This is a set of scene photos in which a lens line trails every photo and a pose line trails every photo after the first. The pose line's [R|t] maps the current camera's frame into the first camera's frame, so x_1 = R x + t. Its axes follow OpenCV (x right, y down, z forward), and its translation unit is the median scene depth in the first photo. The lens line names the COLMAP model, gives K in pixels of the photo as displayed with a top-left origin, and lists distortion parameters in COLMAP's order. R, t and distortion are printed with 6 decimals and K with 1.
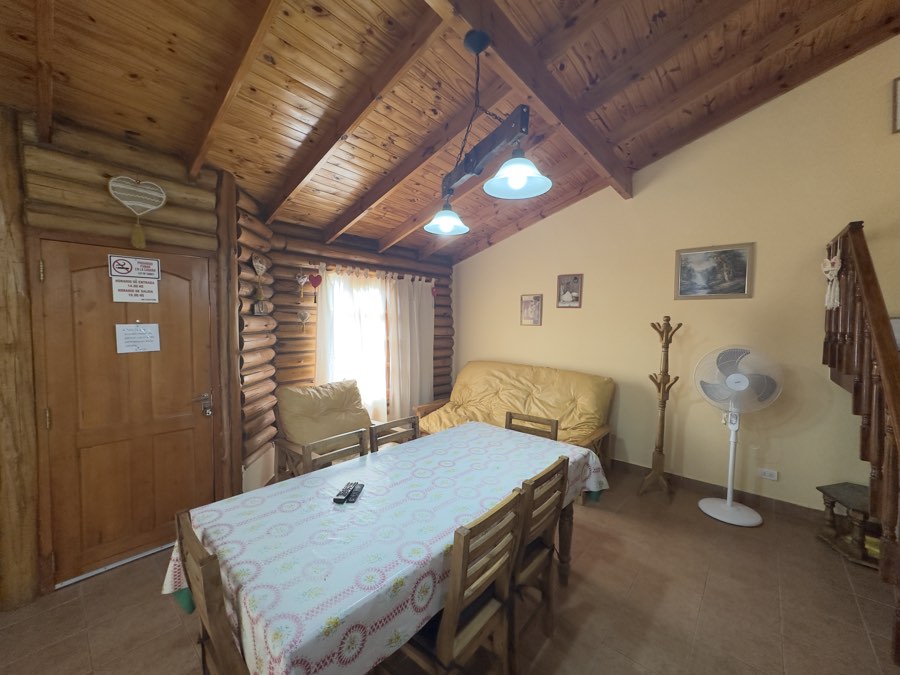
lens RADIAL K [[357.1, 0, 448.7], [0, 357.1, 339.2], [0, 0, 1]] dist [-0.002939, -0.000159]
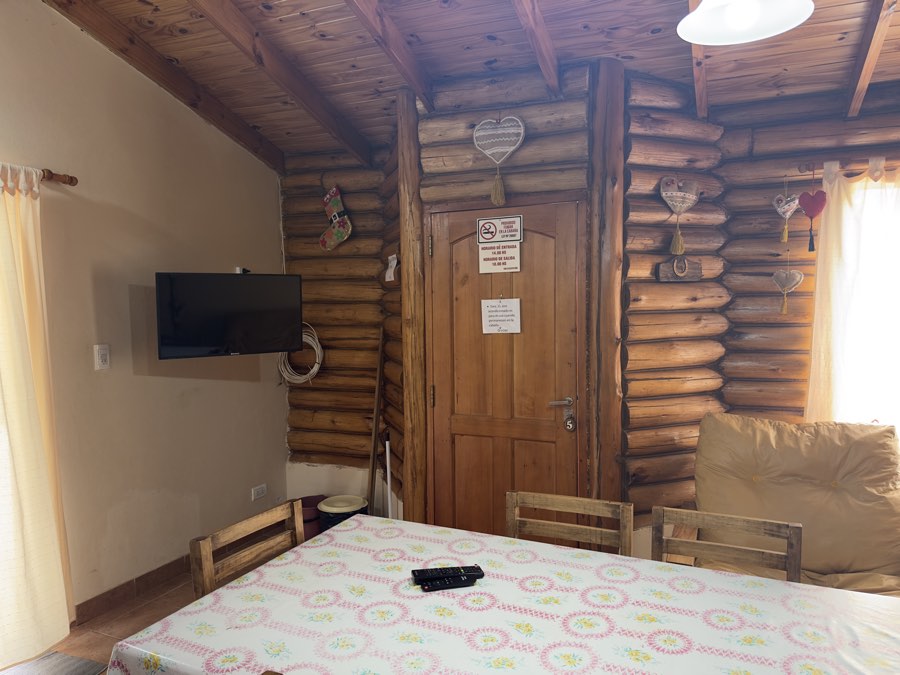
lens RADIAL K [[624.4, 0, 455.0], [0, 624.4, 350.1], [0, 0, 1]] dist [0.043226, -0.050295]
pose [[0.306551, 0.062548, -0.949797, 0.424116], [-0.029933, 0.997979, 0.056060, -0.003015], [0.951383, 0.011245, 0.307804, 0.424410]]
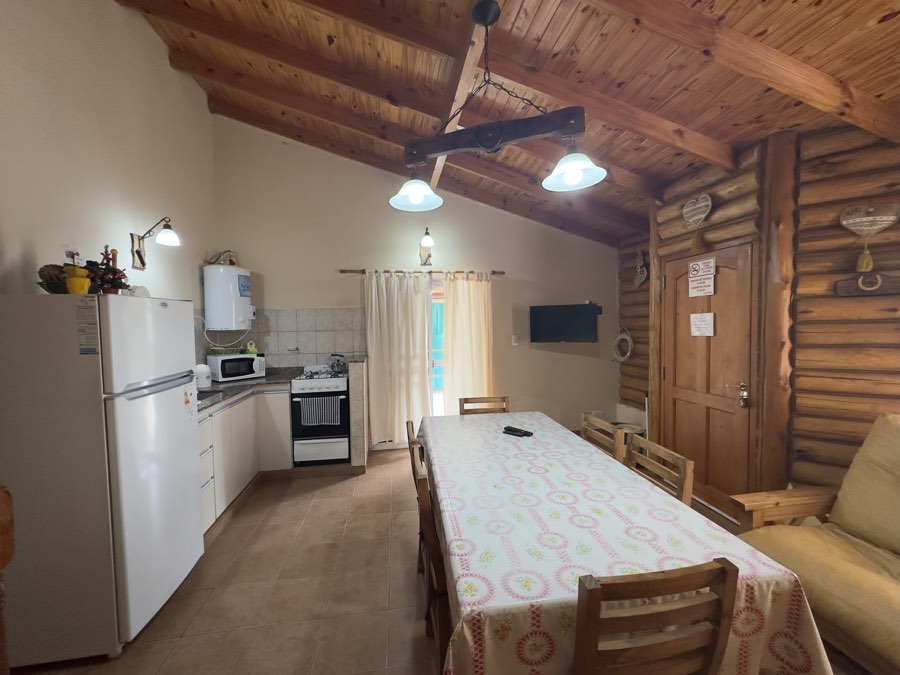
lens RADIAL K [[357.1, 0, 451.5], [0, 357.1, 340.1], [0, 0, 1]] dist [-0.002939, -0.000159]
pose [[-0.642978, 0.041749, -0.764746, 0.591987], [-0.019471, 0.997299, 0.070816, -0.019276], [0.765637, 0.060423, -0.640428, 1.042792]]
